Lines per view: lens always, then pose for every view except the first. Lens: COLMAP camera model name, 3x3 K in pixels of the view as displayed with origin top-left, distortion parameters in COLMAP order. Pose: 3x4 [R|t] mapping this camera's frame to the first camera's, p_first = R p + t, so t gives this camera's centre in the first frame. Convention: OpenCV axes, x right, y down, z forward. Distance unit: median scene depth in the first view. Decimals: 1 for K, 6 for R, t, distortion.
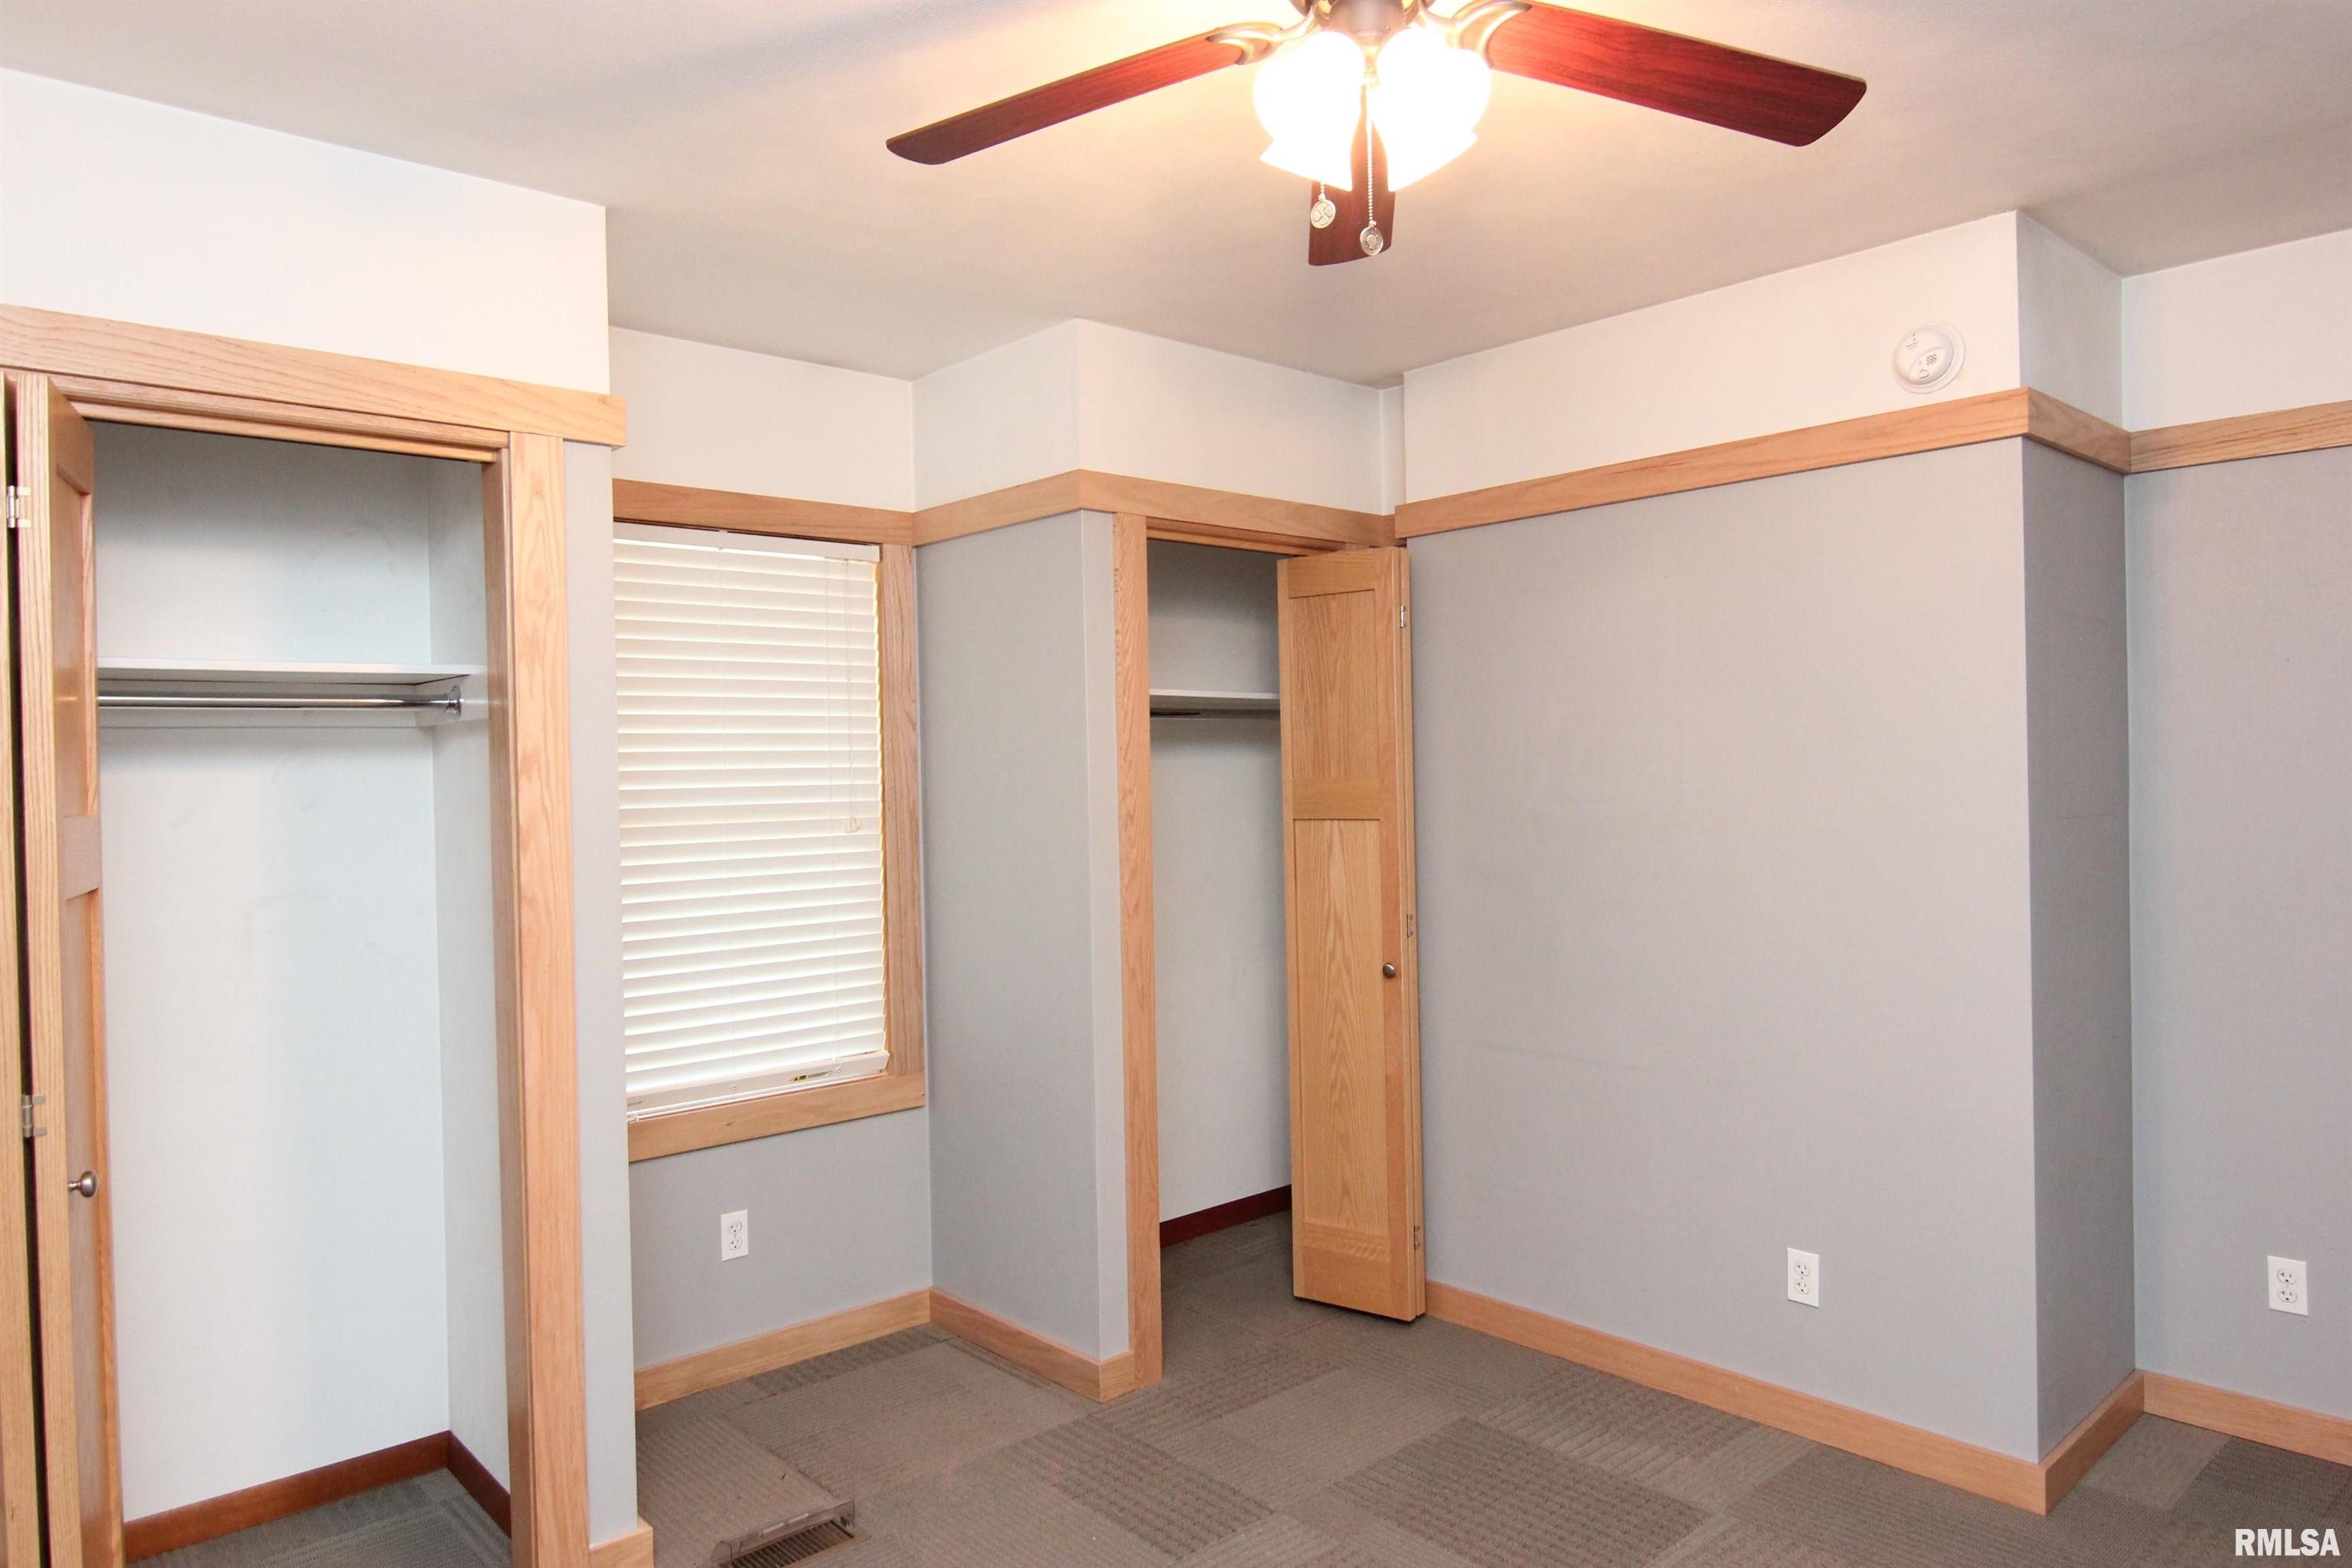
lens RADIAL K [[1484.3, 0, 1176.0], [0, 1484.3, 784.0], [0, 0, 1]] dist [0.030412, -0.001439]
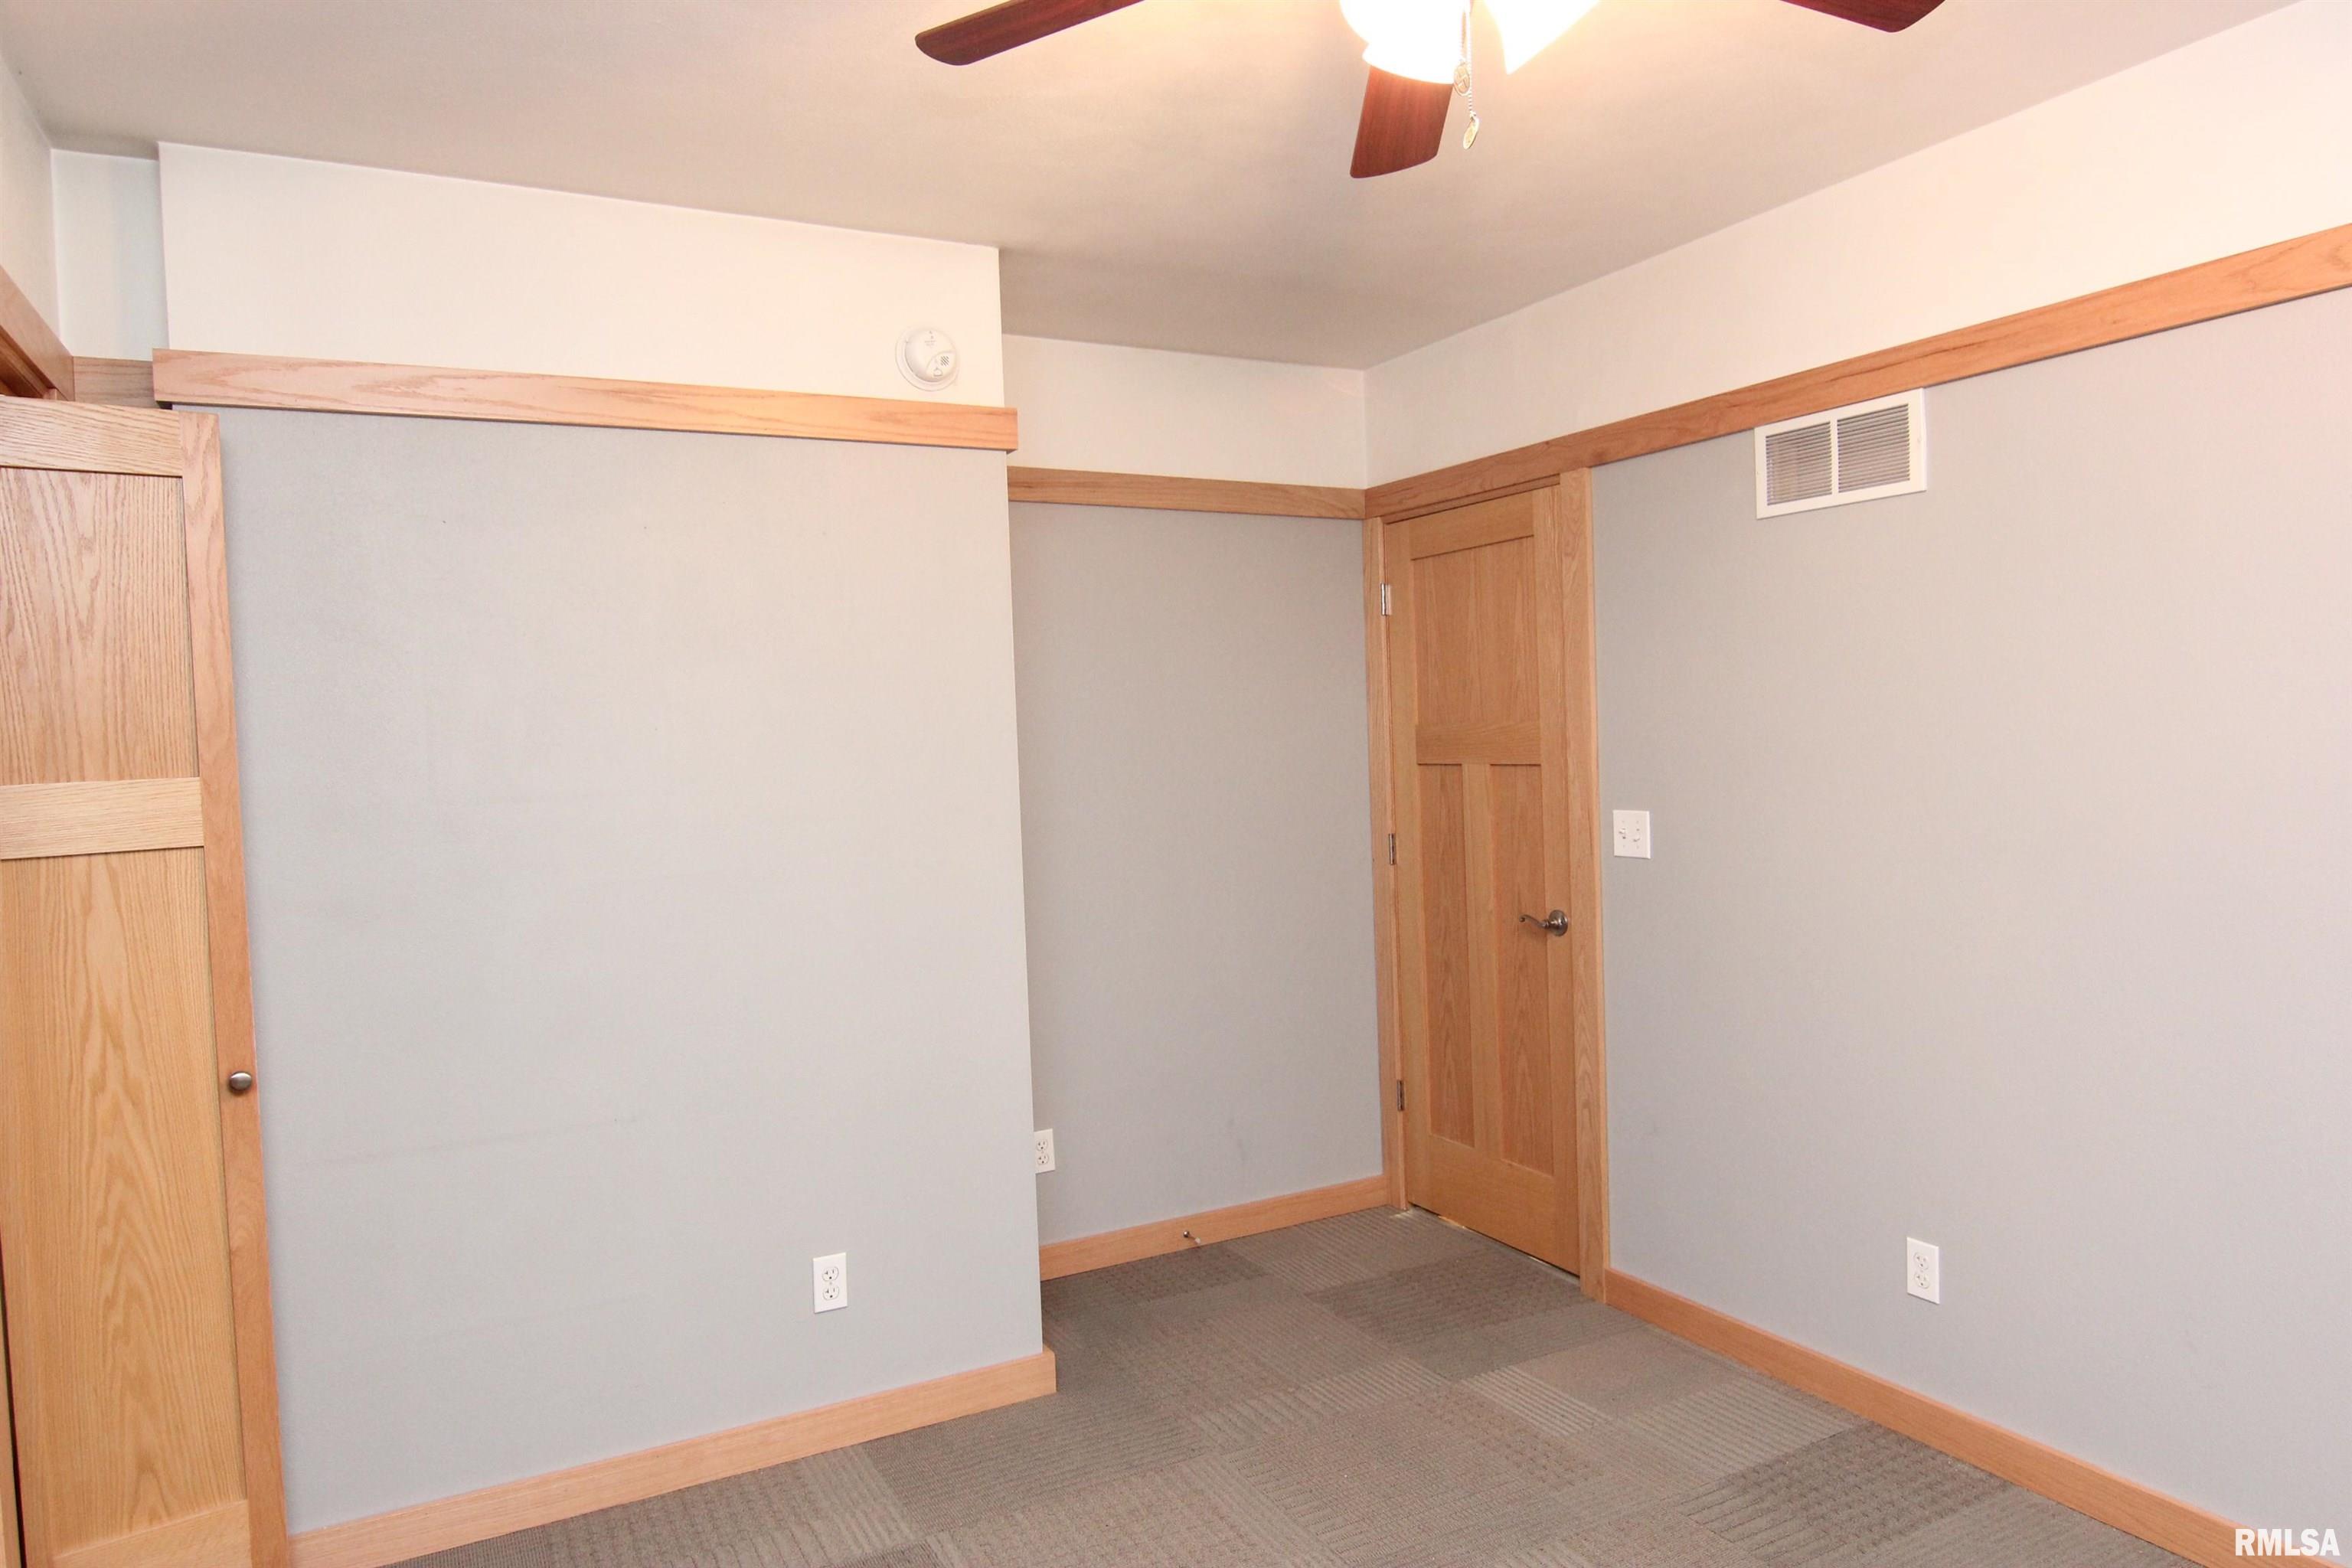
lens RADIAL K [[1524.5, 0, 1186.7], [0, 1524.5, 775.4], [0, 0, 1]] dist [0.003401, -0.020352]
pose [[0.238831, -0.019289, 0.970870, -0.376913], [0.040463, 0.999132, 0.009897, 0.004379], [-0.970218, 0.036920, 0.239404, 0.435117]]
